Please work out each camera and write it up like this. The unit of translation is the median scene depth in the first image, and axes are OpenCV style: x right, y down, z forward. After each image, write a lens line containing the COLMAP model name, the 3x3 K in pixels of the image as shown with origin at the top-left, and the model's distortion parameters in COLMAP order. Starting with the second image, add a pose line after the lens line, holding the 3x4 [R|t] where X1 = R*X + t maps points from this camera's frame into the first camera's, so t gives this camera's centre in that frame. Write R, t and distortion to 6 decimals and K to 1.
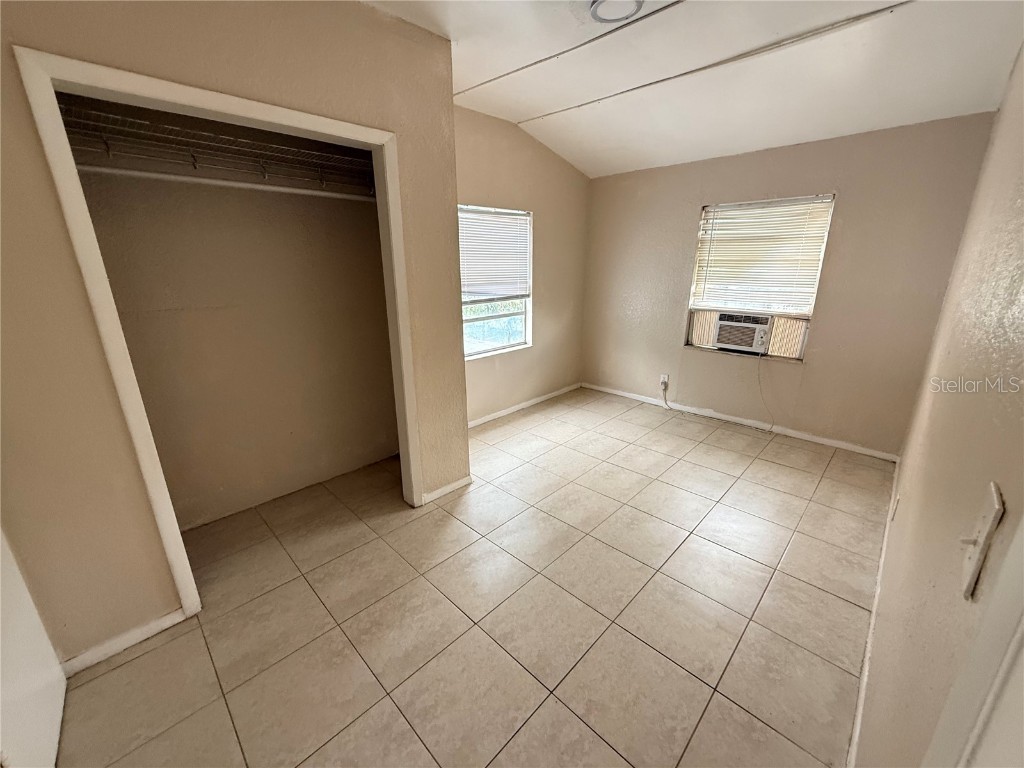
lens RADIAL K [[408.4, 0, 510.4], [0, 408.4, 383.5], [0, 0, 1]] dist [0.000955, 0.000113]
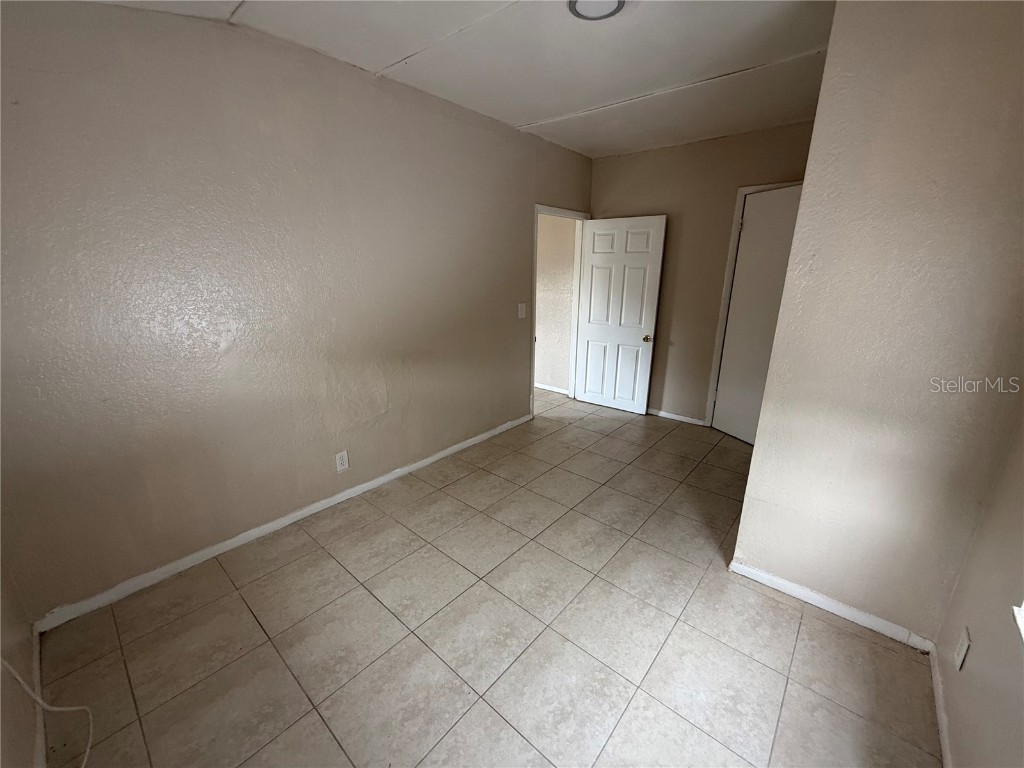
lens RADIAL K [[408.4, 0, 510.1], [0, 408.4, 383.1], [0, 0, 1]] dist [0.000955, 0.000113]
pose [[-0.998002, 0.017182, -0.060799, 0.332302], [-0.017978, 0.845300, 0.533990, -0.426746], [0.060568, 0.534016, -0.843302, 1.382814]]
